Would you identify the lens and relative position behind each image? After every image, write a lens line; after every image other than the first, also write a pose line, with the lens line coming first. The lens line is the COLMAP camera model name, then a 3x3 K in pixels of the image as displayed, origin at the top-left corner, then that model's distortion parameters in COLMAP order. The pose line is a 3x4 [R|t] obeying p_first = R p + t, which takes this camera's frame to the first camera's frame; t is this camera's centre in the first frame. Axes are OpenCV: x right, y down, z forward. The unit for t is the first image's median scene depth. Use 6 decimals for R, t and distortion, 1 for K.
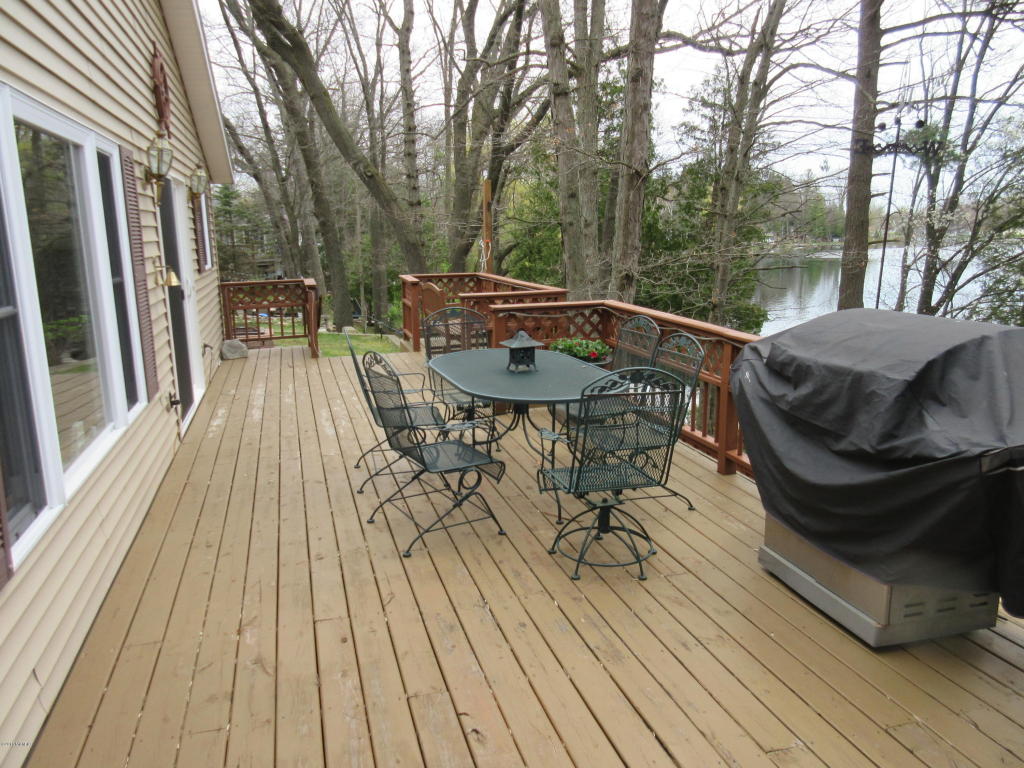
lens RADIAL K [[749.8, 0, 512.0], [0, 749.8, 384.0], [0, 0, 1]] dist [0.001335, 0.000460]
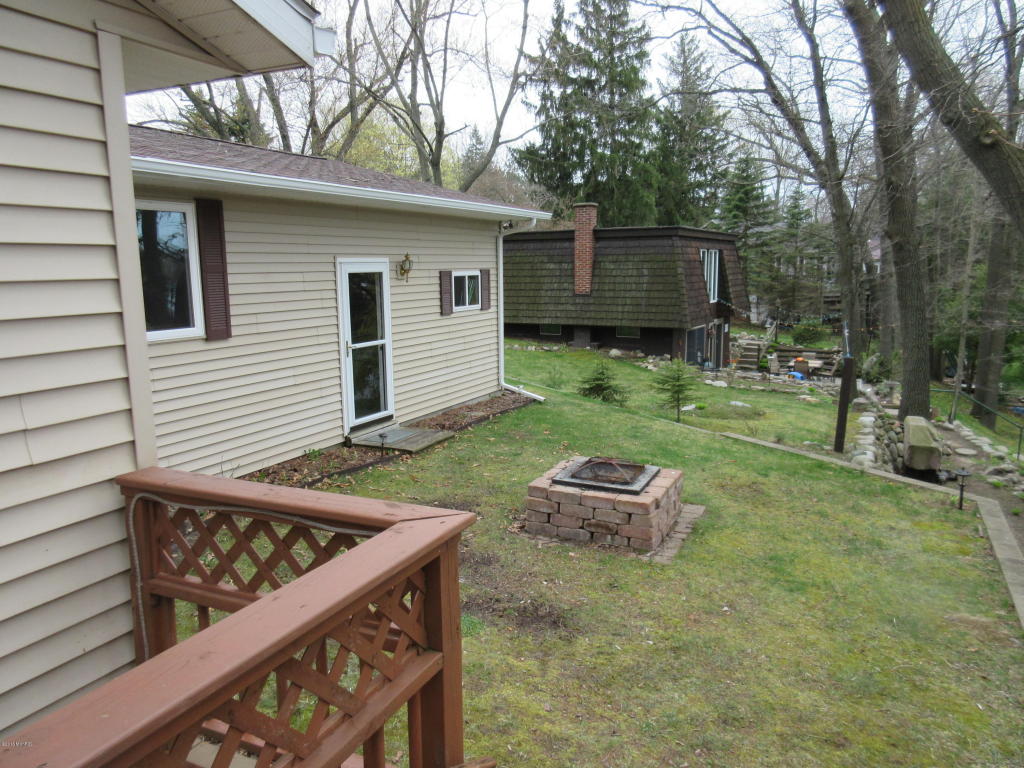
lens RADIAL K [[760.8, 0, 511.9], [0, 760.8, 403.3], [0, 0, 1]] dist [0.005873, 0.003843]
pose [[0.736757, 0.133551, -0.662837, -0.031005], [-0.142450, 0.988956, 0.040923, -0.041165], [0.660982, 0.064271, 0.747644, 0.200986]]
